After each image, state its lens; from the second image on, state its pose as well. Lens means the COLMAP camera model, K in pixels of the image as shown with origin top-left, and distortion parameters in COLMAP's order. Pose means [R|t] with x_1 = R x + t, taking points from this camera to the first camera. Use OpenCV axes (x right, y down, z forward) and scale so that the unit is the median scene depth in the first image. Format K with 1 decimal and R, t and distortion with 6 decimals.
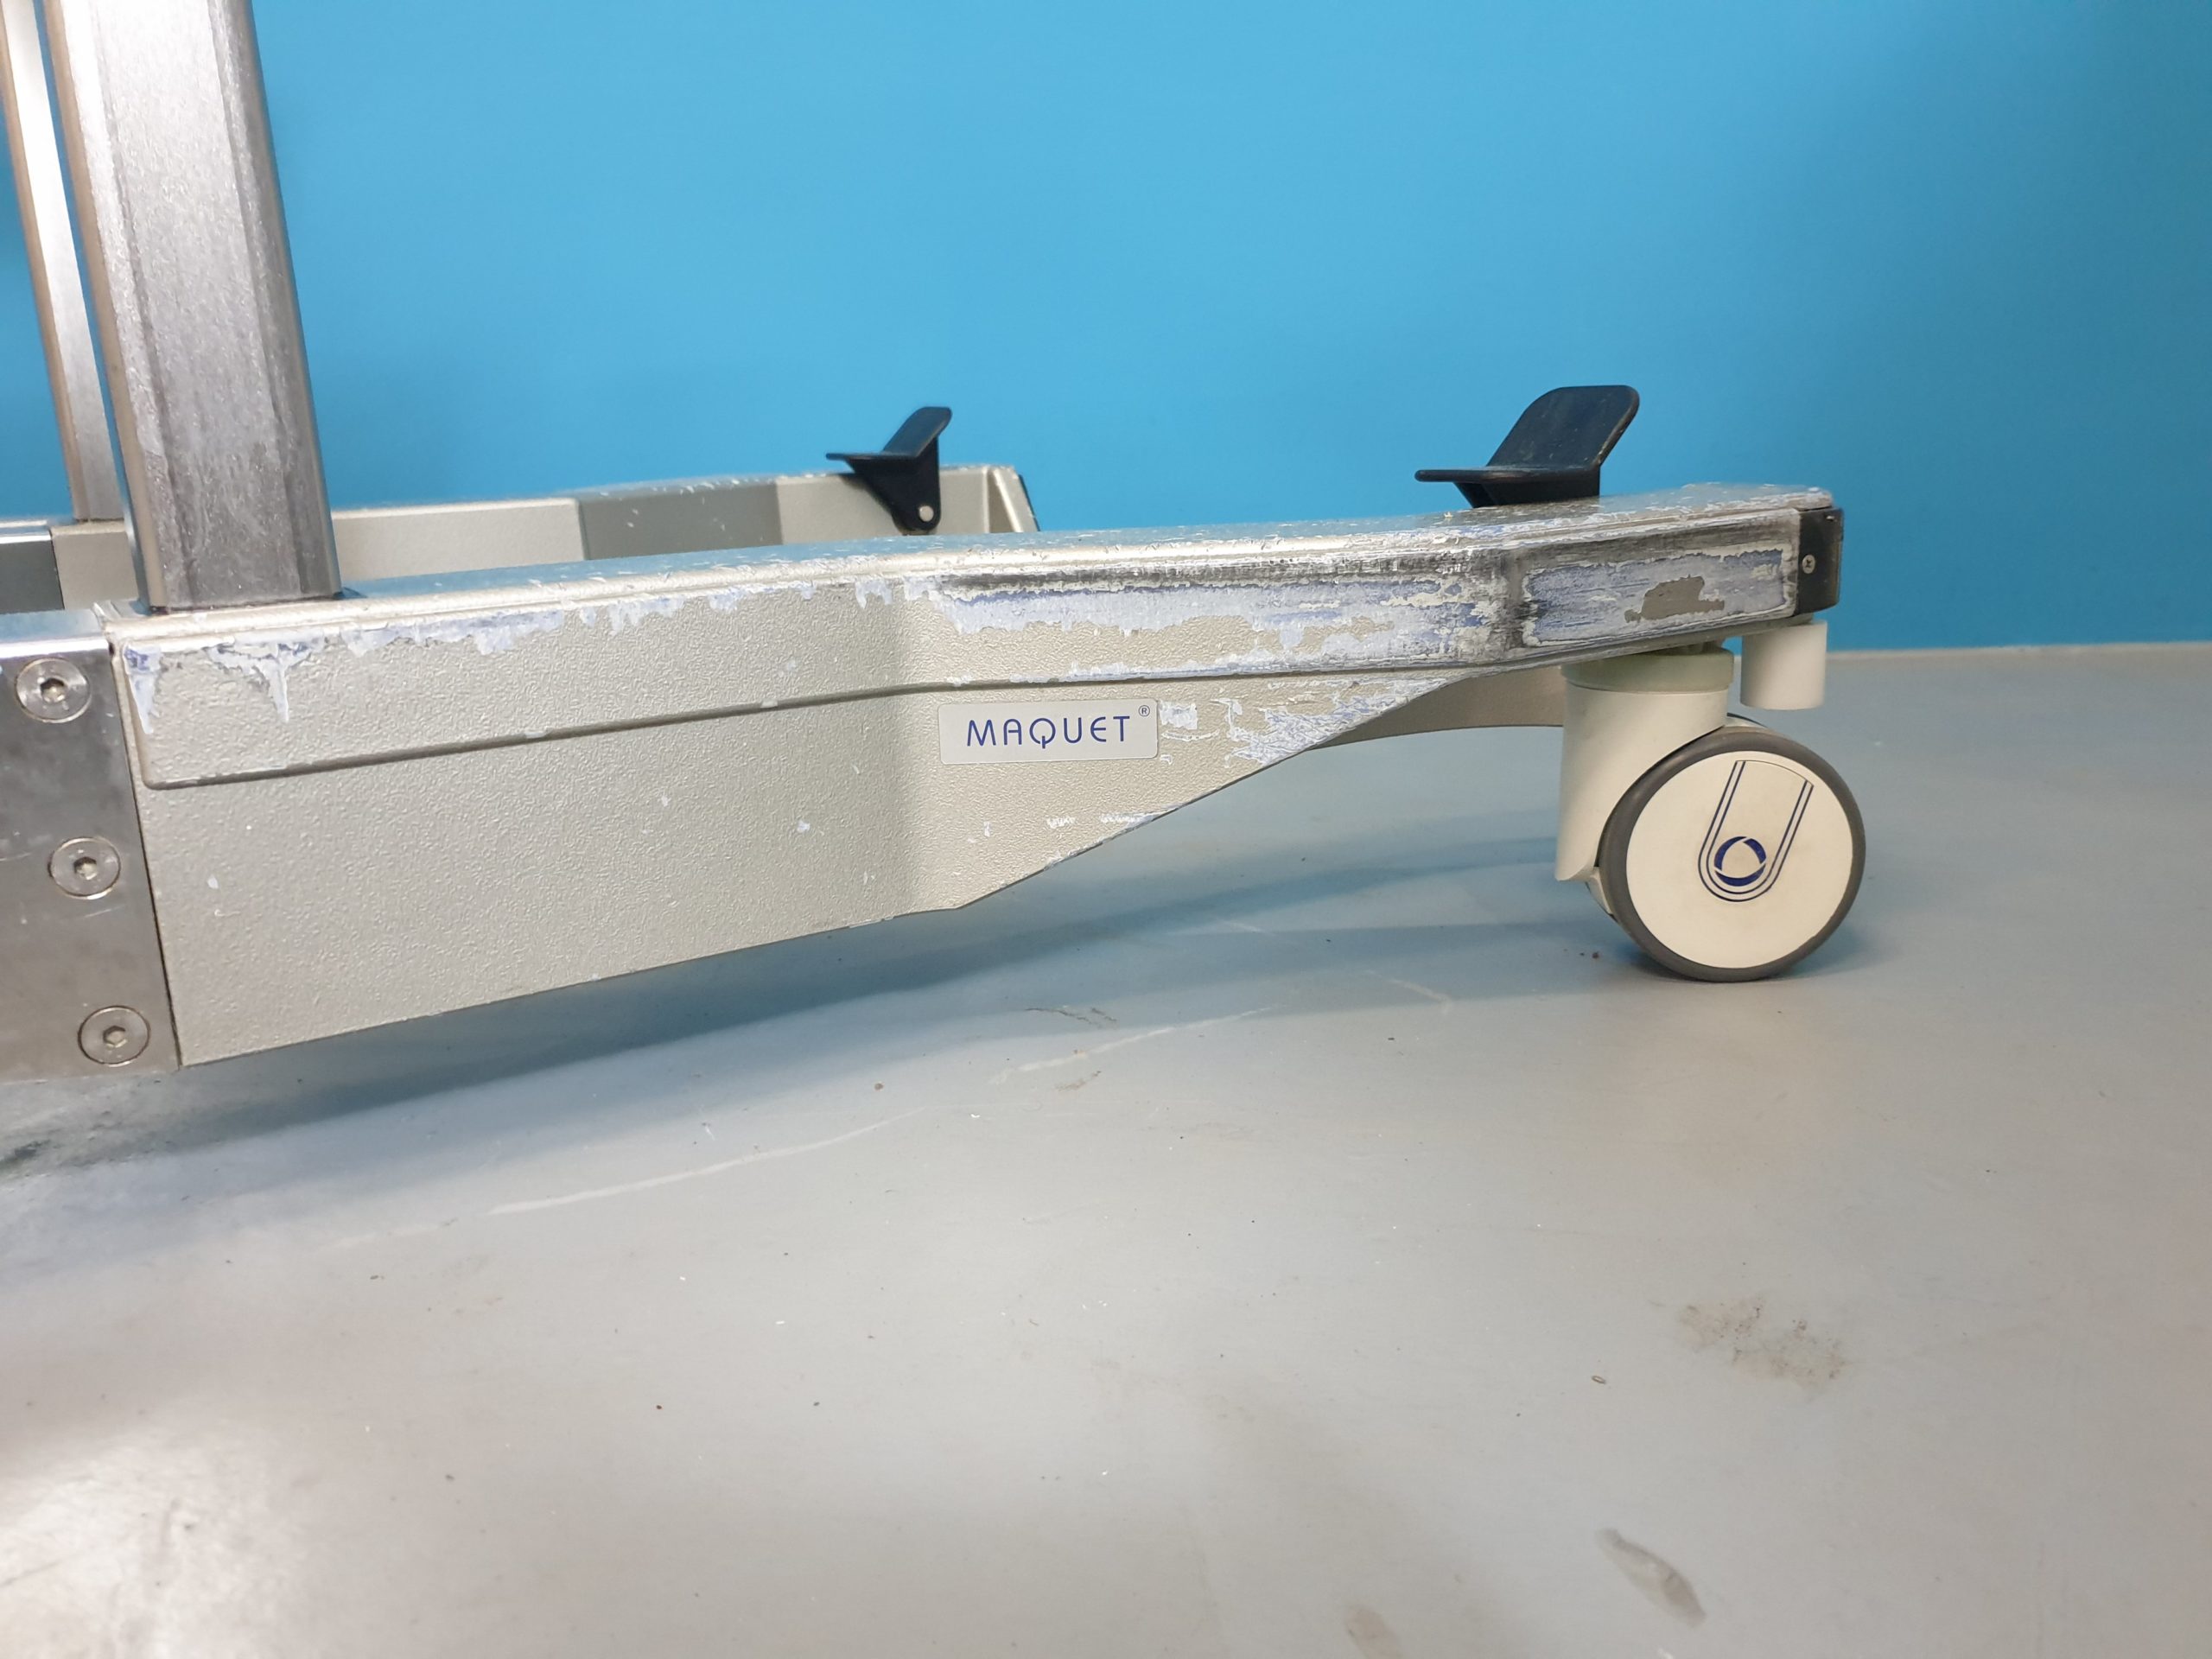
lens RADIAL K [[1670.2, 0, 1106.0], [0, 1670.2, 829.5], [0, 0, 1]] dist [-0.146144, 0.126523]
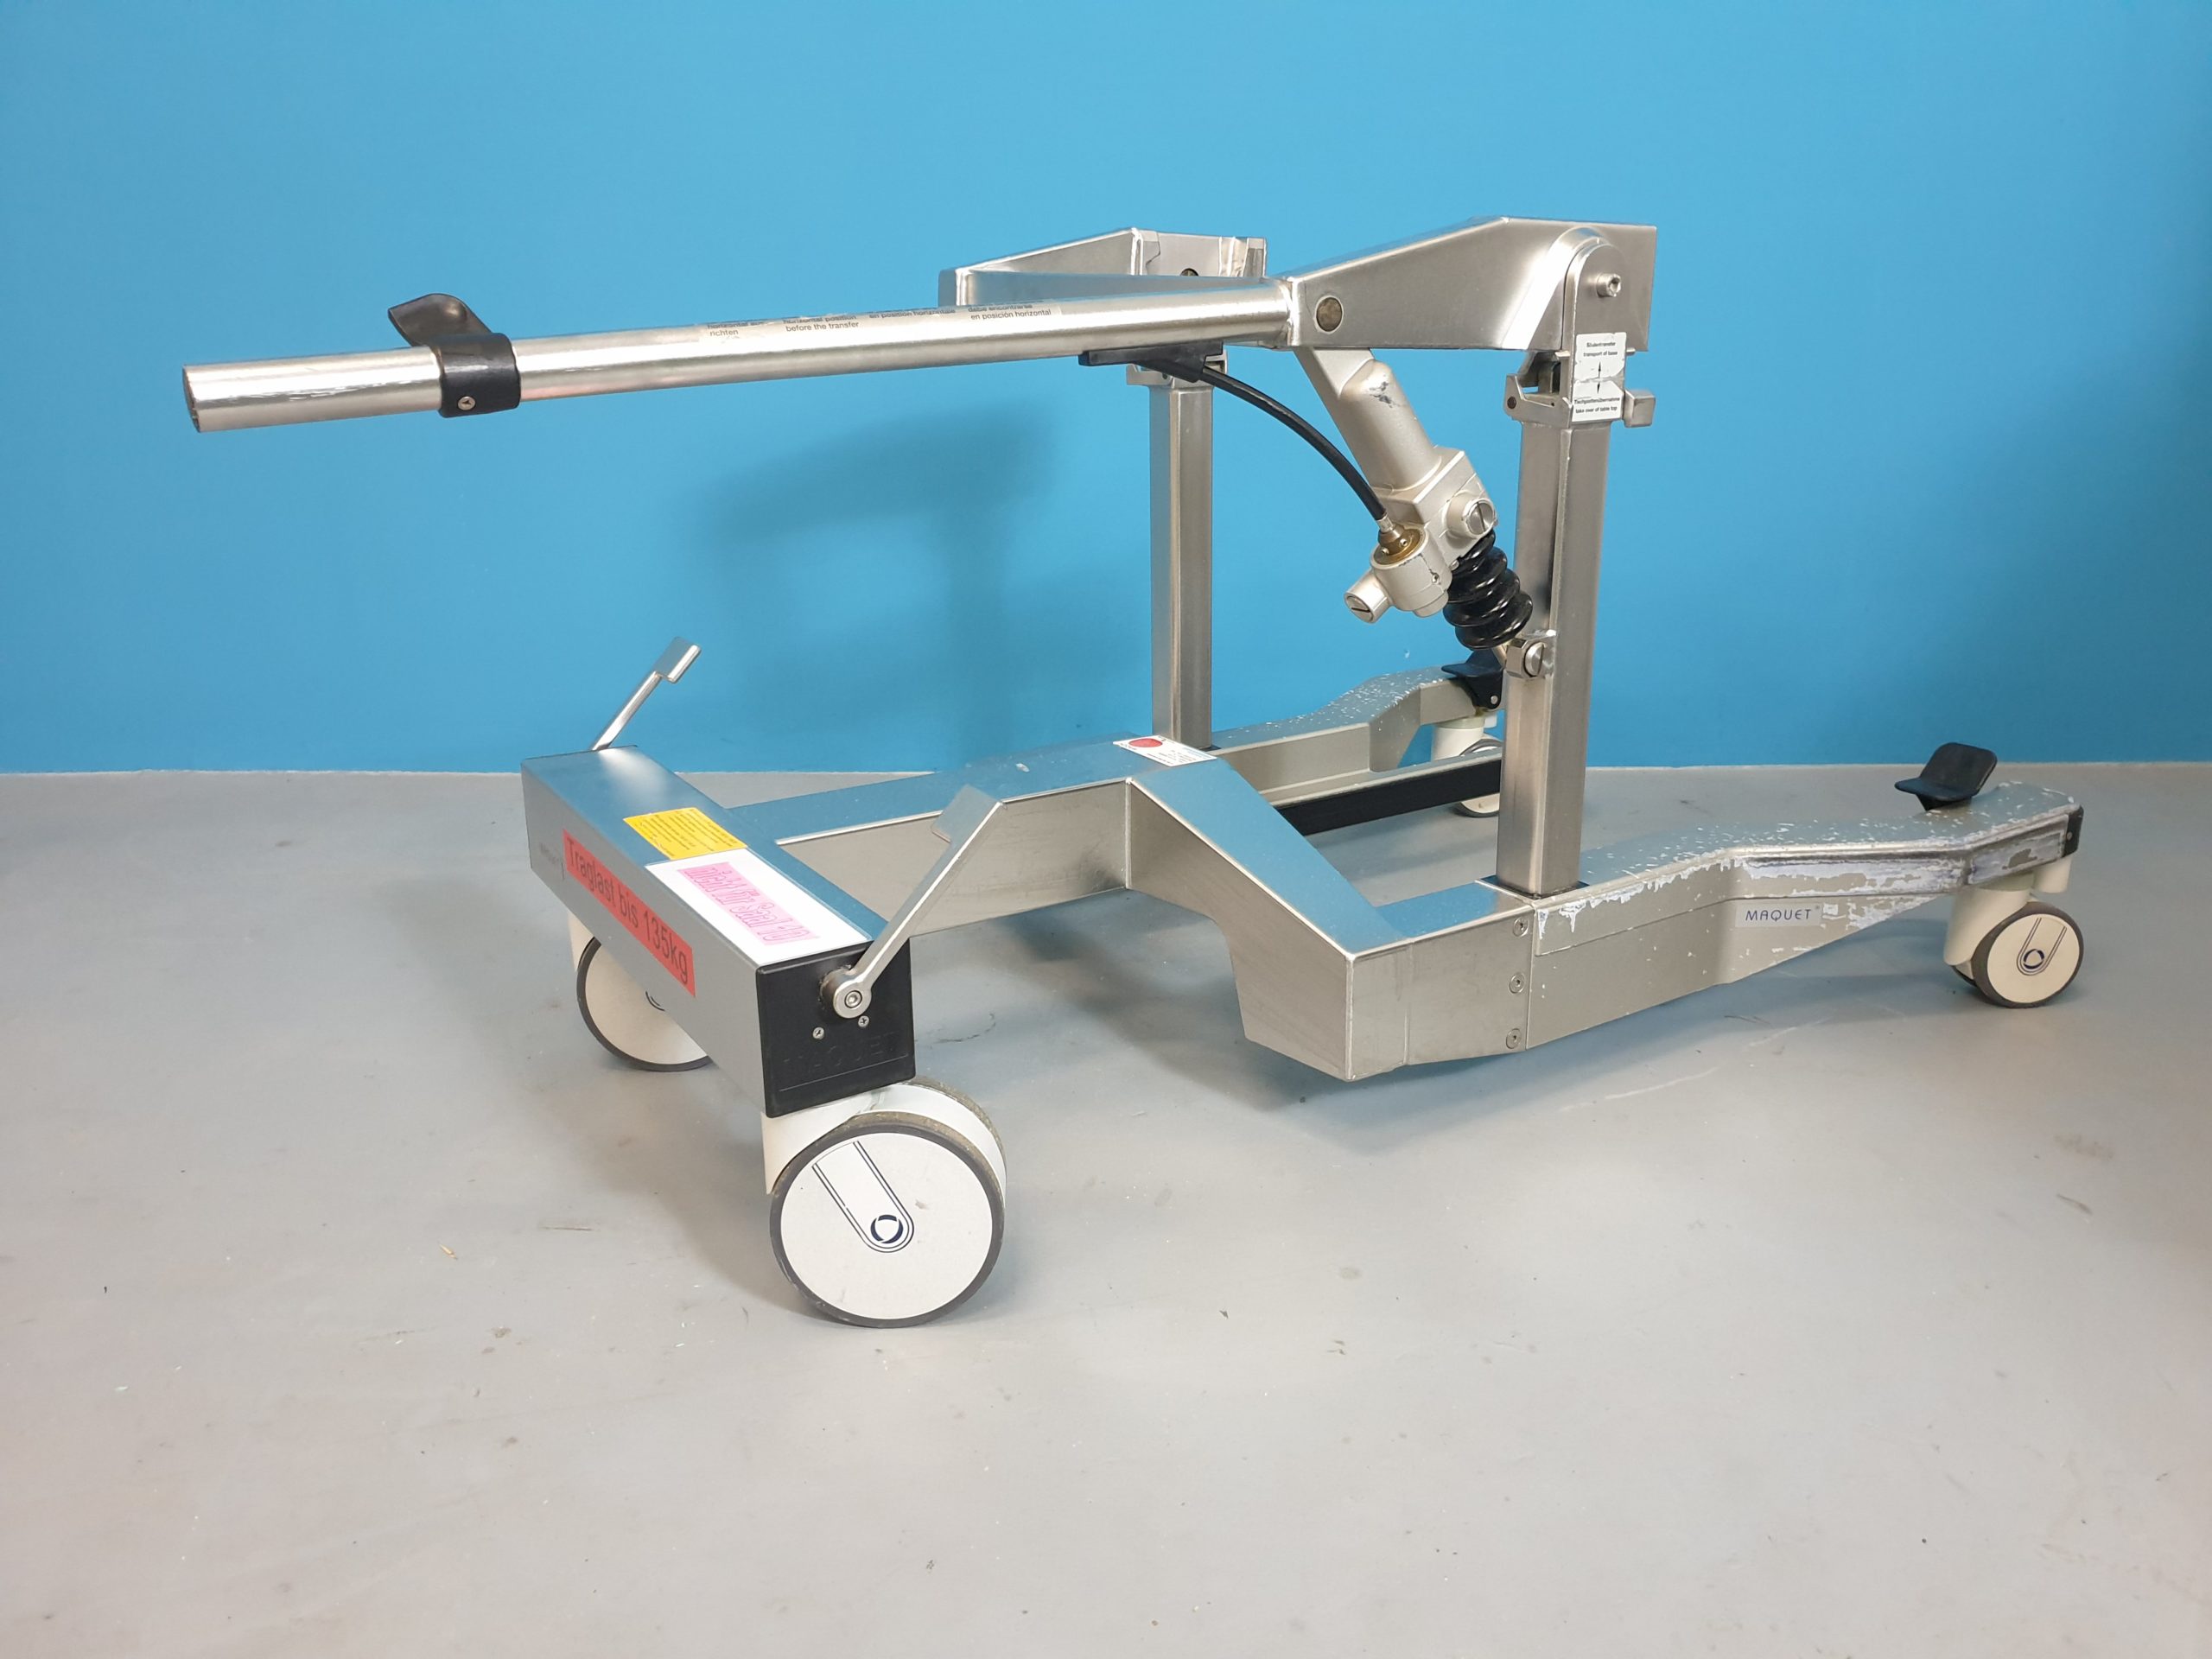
lens RADIAL K [[1670.2, 0, 1106.0], [0, 1670.2, 829.5], [0, 0, 1]] dist [-0.146144, 0.126523]
pose [[0.999946, 0.002395, 0.010124, -1.066451], [-0.003035, 0.997967, 0.063656, -0.339395], [-0.009951, -0.063684, 0.997921, -1.422175]]
